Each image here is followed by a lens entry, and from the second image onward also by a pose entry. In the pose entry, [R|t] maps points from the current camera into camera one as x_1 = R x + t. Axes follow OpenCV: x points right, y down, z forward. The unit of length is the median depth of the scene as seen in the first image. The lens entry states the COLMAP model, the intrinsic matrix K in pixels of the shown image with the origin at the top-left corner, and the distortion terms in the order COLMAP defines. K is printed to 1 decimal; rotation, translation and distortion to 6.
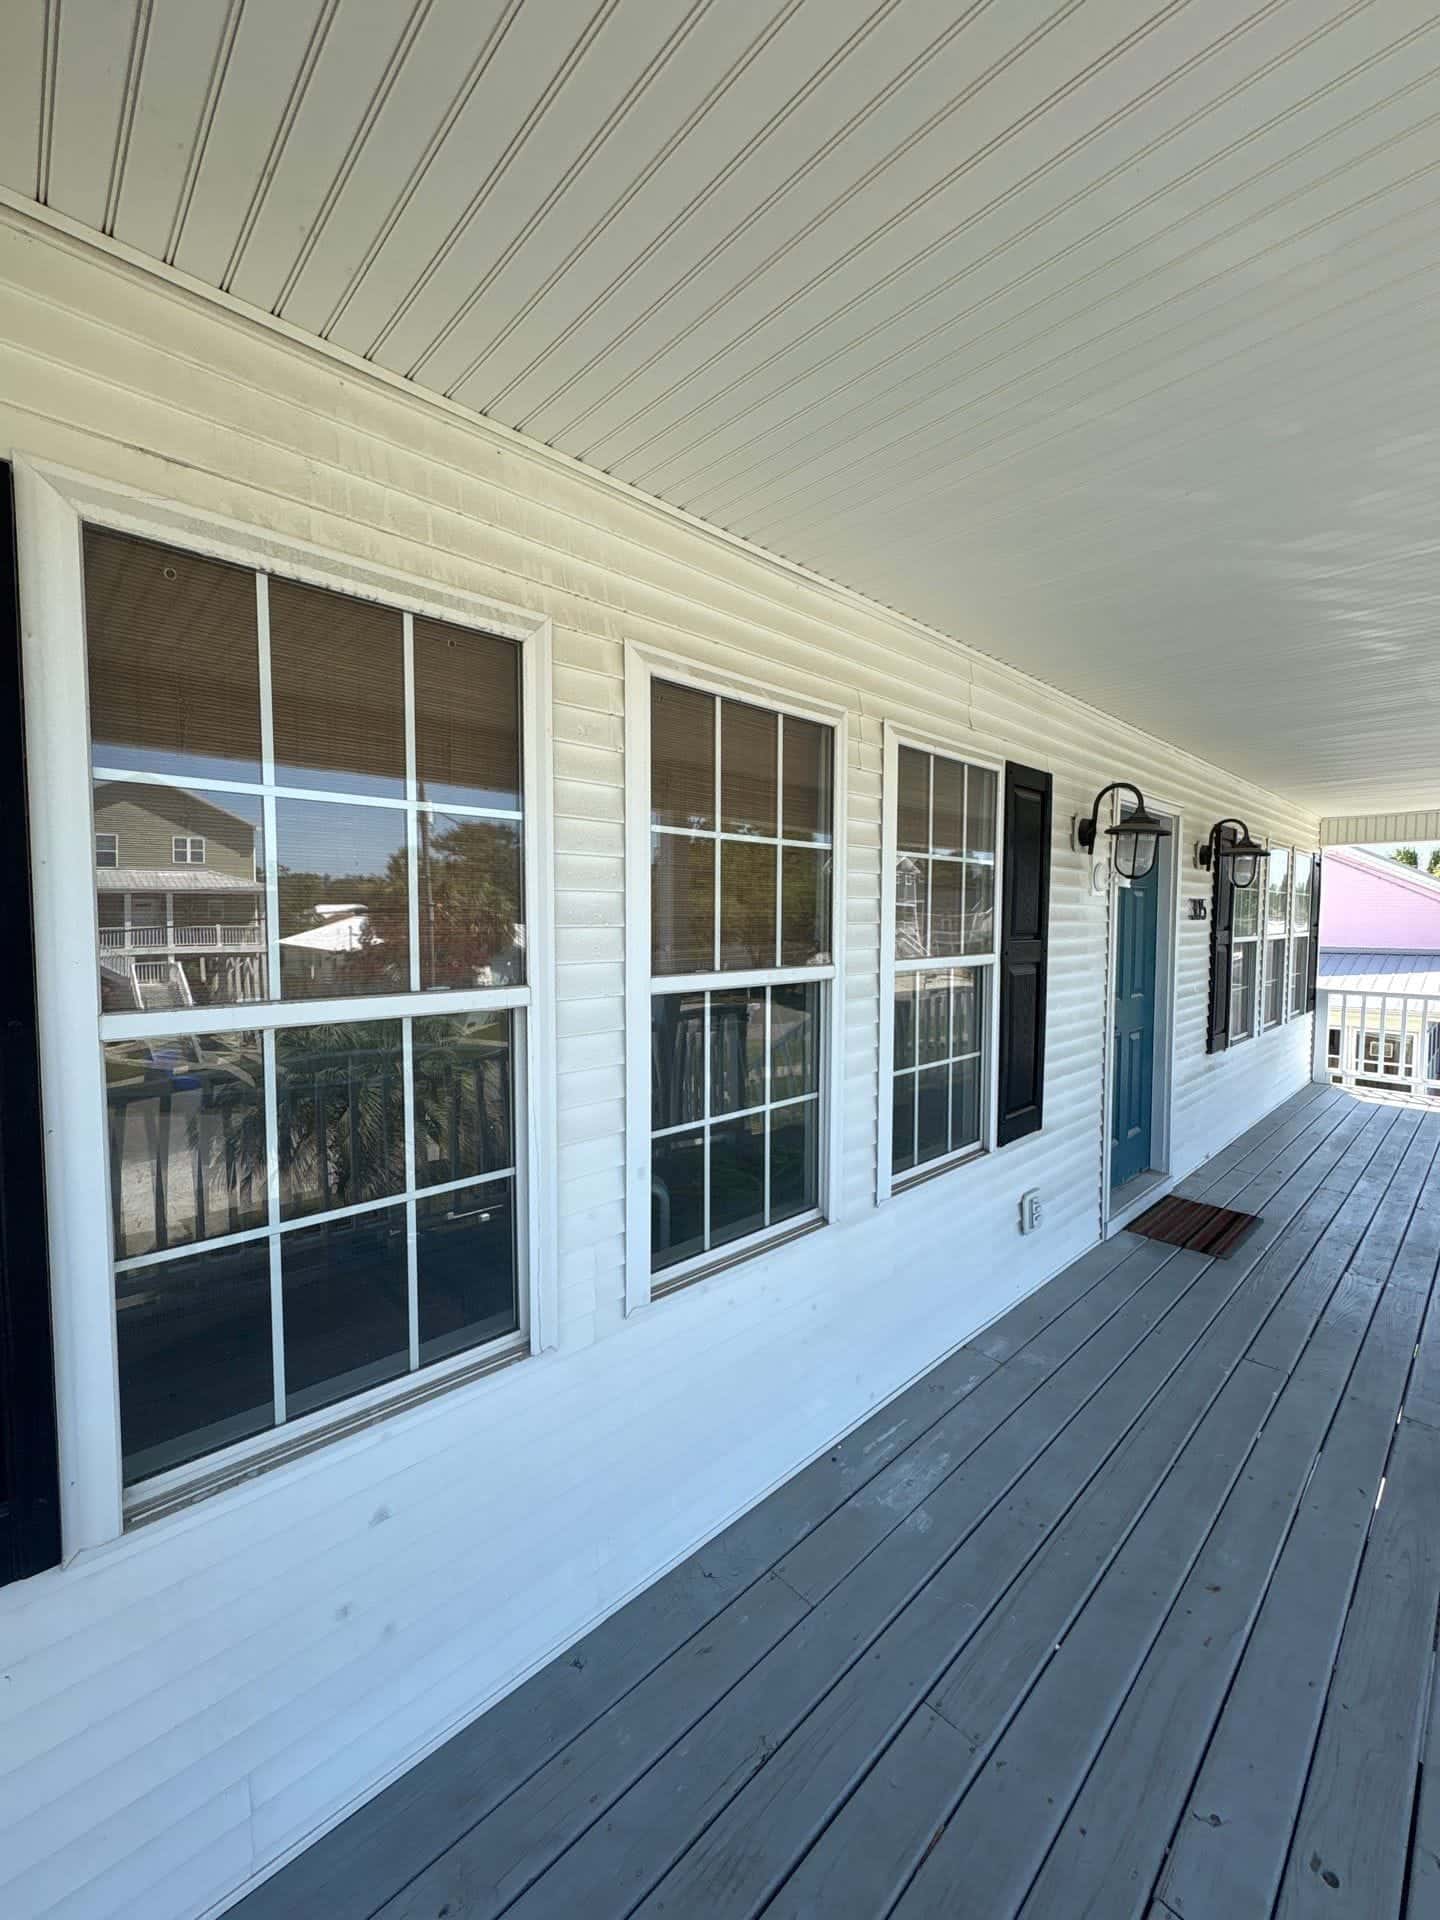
lens RADIAL K [[763.2, 0, 720.2], [0, 763.2, 956.4], [0, 0, 1]] dist [-0.003089, 0.000352]
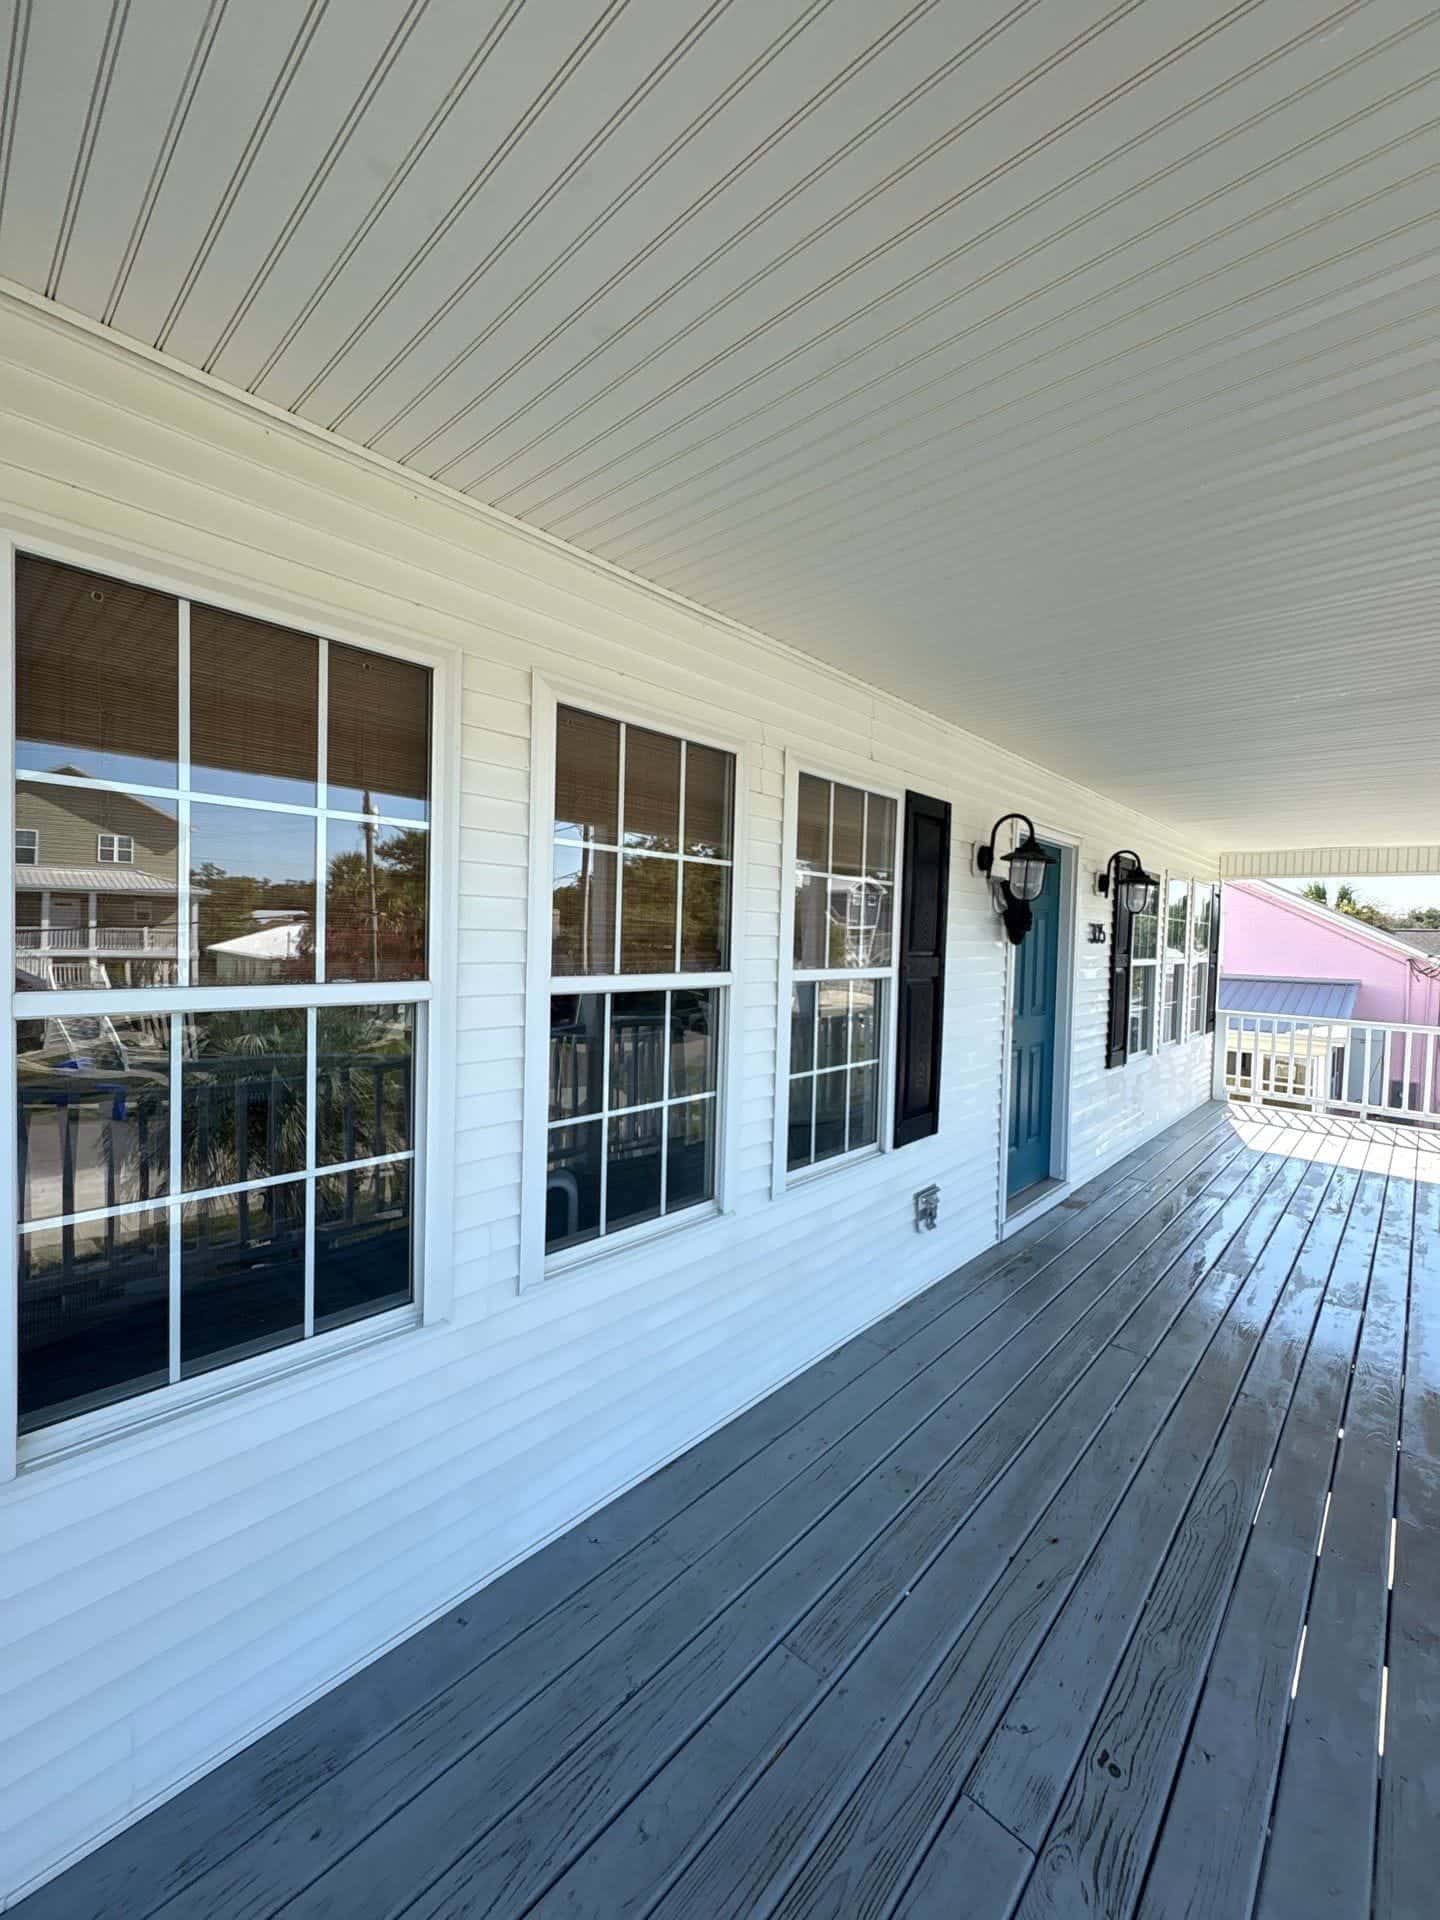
lens RADIAL K [[763.2, 0, 721.5], [0, 763.2, 955.4], [0, 0, 1]] dist [-0.003089, 0.000352]
pose [[0.997628, 0.022477, 0.065065, 0.062632], [-0.020975, 0.999500, -0.023669, 0.012780], [-0.065564, 0.022248, 0.997600, -0.077234]]
